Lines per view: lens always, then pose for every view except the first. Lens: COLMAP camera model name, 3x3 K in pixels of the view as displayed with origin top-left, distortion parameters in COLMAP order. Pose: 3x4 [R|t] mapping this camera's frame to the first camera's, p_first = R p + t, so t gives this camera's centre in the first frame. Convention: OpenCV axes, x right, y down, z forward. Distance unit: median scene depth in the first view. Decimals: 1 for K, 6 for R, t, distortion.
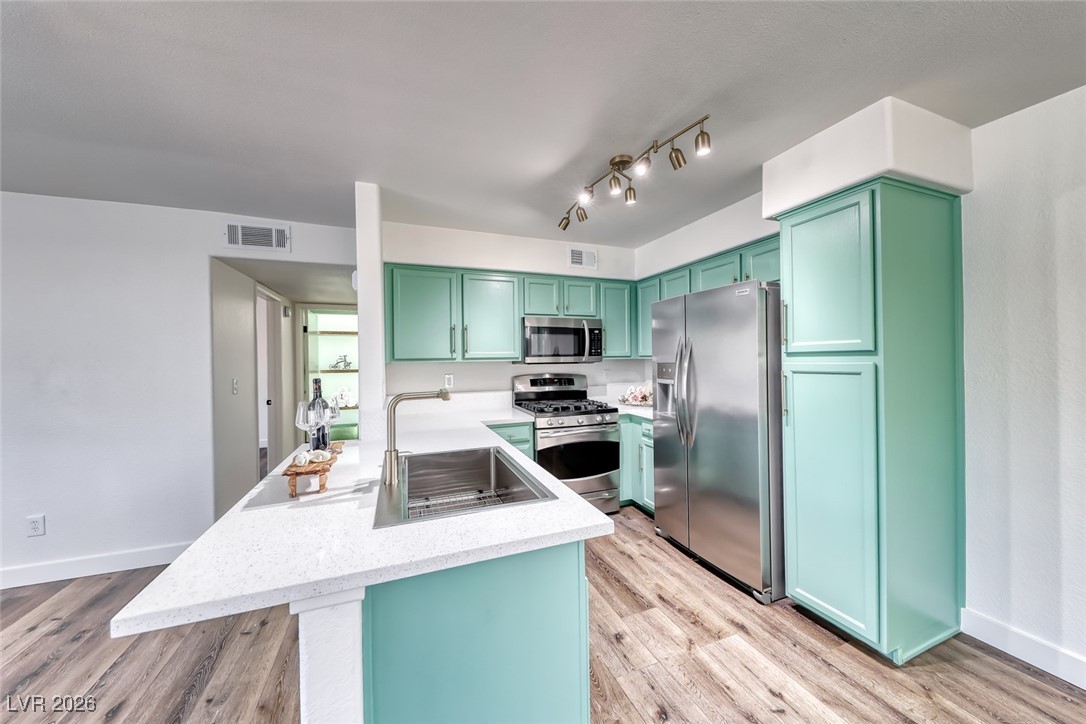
lens RADIAL K [[391.0, 0, 543.0], [0, 391.0, 362.0], [0, 0, 1]] dist [0.013140, -0.008571]
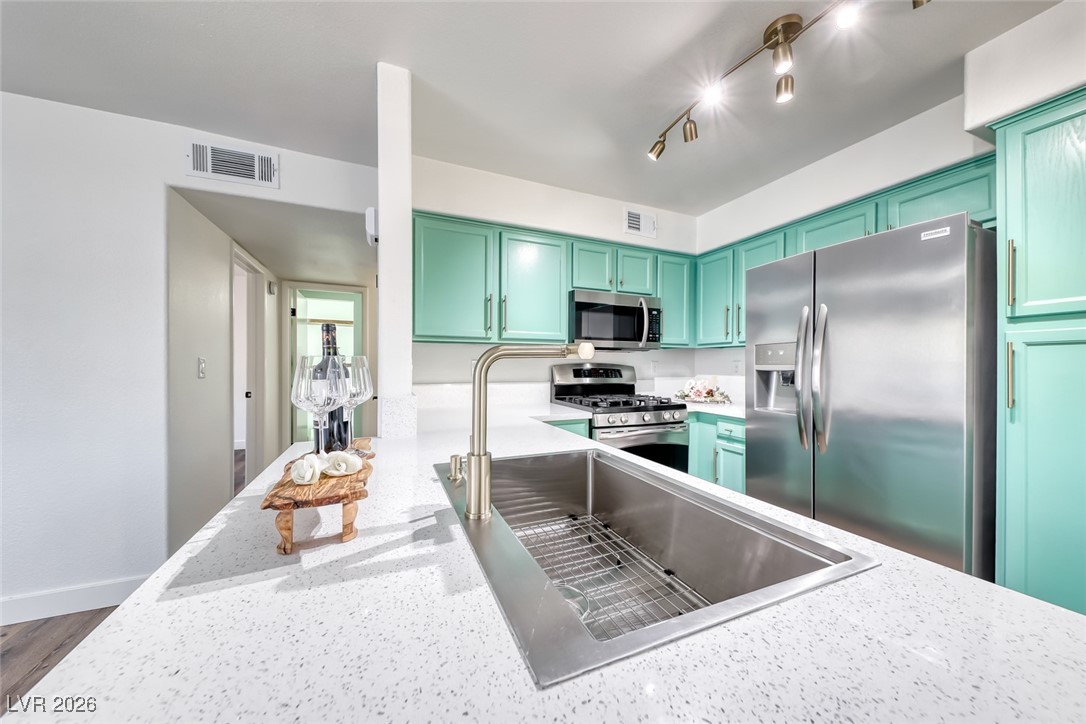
lens RADIAL K [[378.1, 0, 539.9], [0, 378.1, 369.4], [0, 0, 1]] dist [0.017187, -0.007291]
pose [[0.999111, 0.016218, 0.038919, -0.186768], [-0.016246, 0.999868, 0.000410, 0.064062], [-0.038907, -0.001042, 0.999242, 0.281524]]
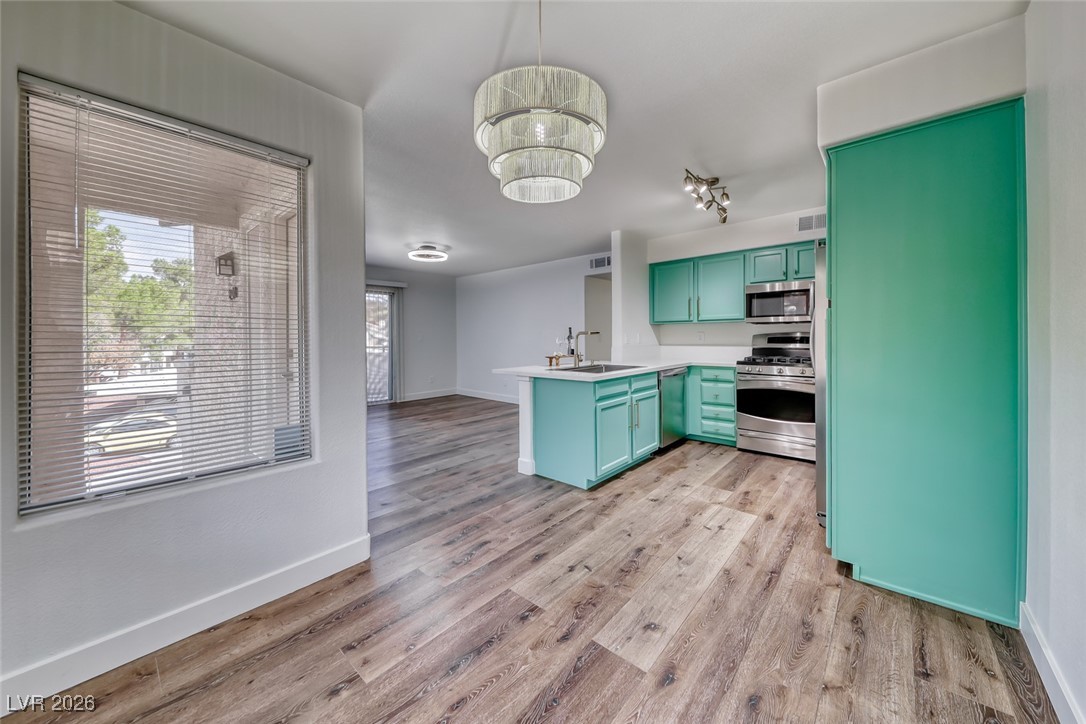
lens RADIAL K [[375.5, 0, 520.9], [0, 375.5, 340.2], [0, 0, 1]] dist [0.010130, -0.000041]
pose [[0.417291, 0.016818, -0.908617, 0.951773], [-0.006896, 0.999859, 0.015339, 0.057642], [0.908747, -0.000135, 0.417348, -0.194507]]
